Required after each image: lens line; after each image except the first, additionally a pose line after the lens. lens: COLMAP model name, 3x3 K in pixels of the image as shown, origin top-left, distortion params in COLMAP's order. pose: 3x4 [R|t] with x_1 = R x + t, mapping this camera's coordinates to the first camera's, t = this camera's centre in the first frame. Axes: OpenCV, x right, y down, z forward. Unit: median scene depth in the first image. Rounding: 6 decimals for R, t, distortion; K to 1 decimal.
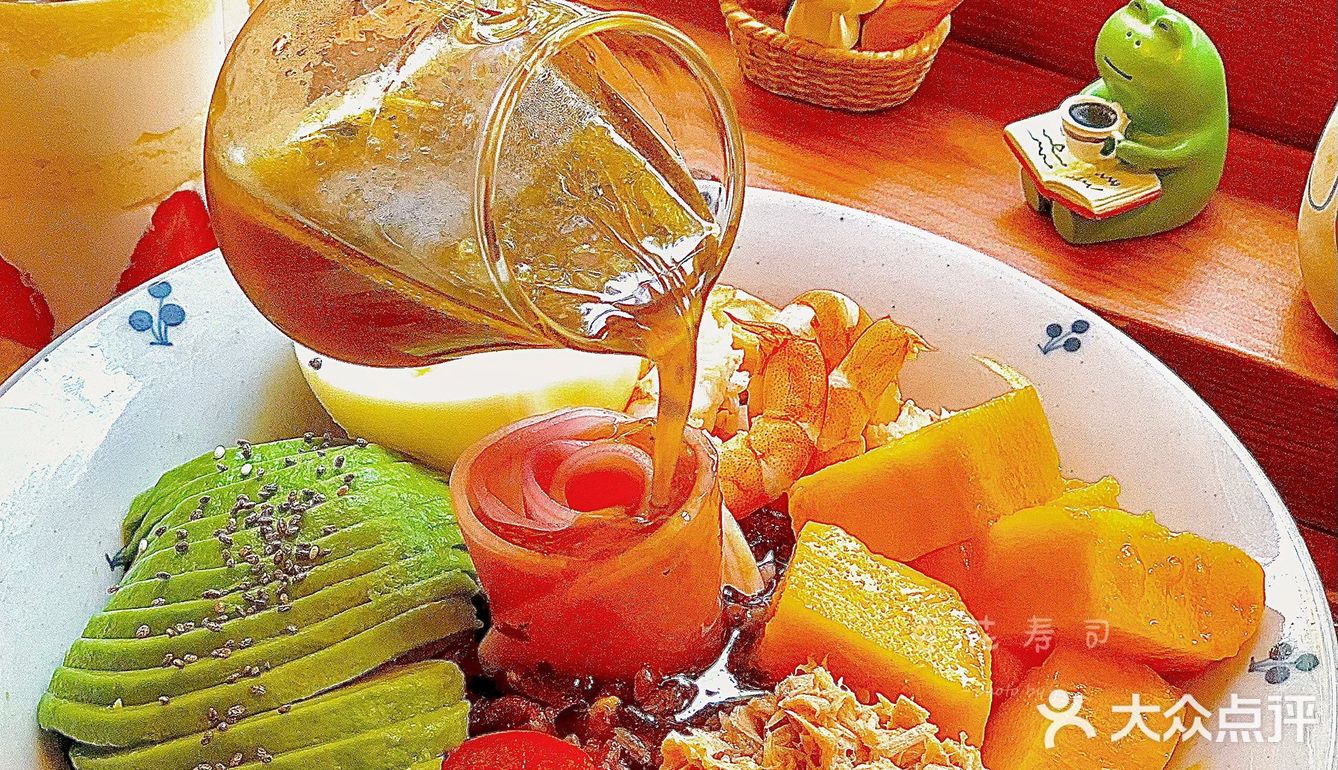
lens RADIAL K [[2444.2, 0, 669.0], [0, 2444.2, 385.0], [0, 0, 1]] dist [-0.031145, 0.177881]
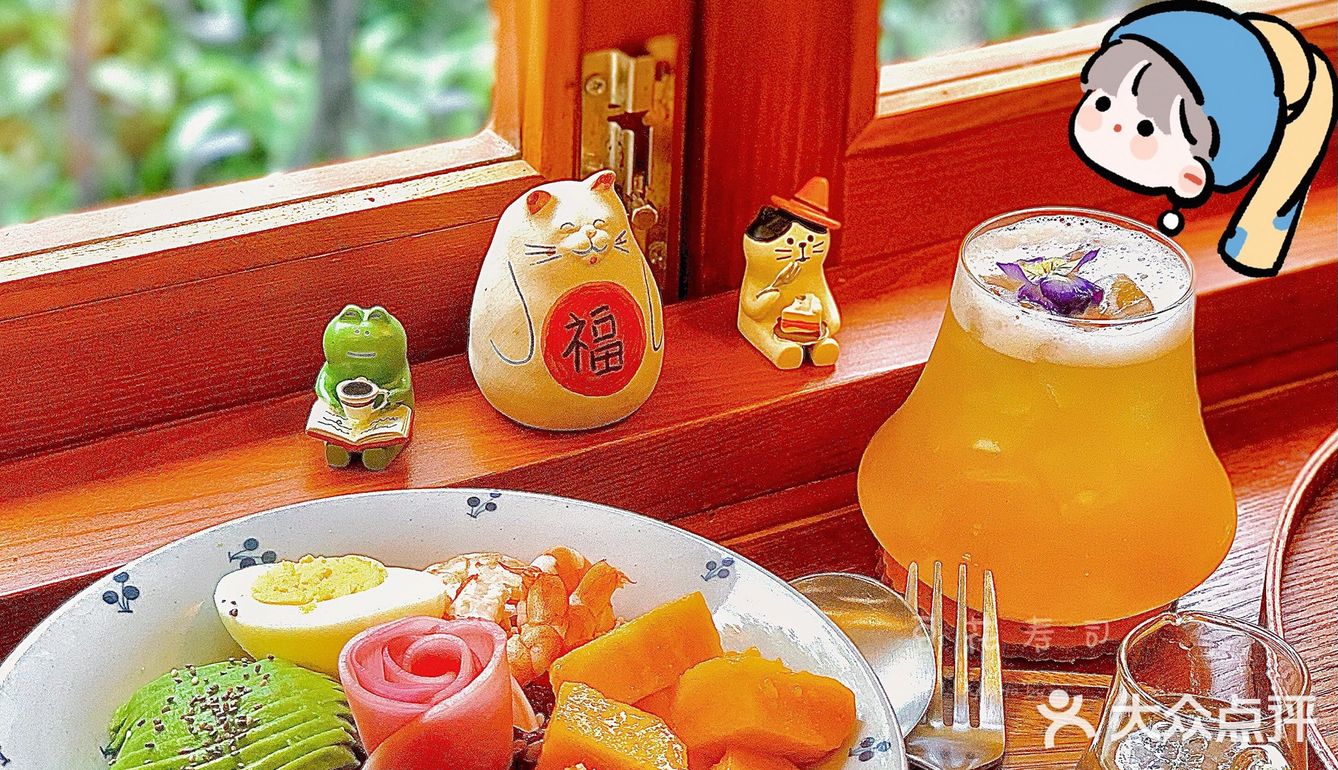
lens RADIAL K [[2444.2, 0, 669.0], [0, 2444.2, 385.0], [0, 0, 1]] dist [-0.031145, 0.177881]
pose [[0.989267, -0.061353, 0.132611, -0.072275], [0.086487, 0.977381, -0.192995, 0.177985], [-0.117771, 0.202393, 0.972197, -0.568353]]
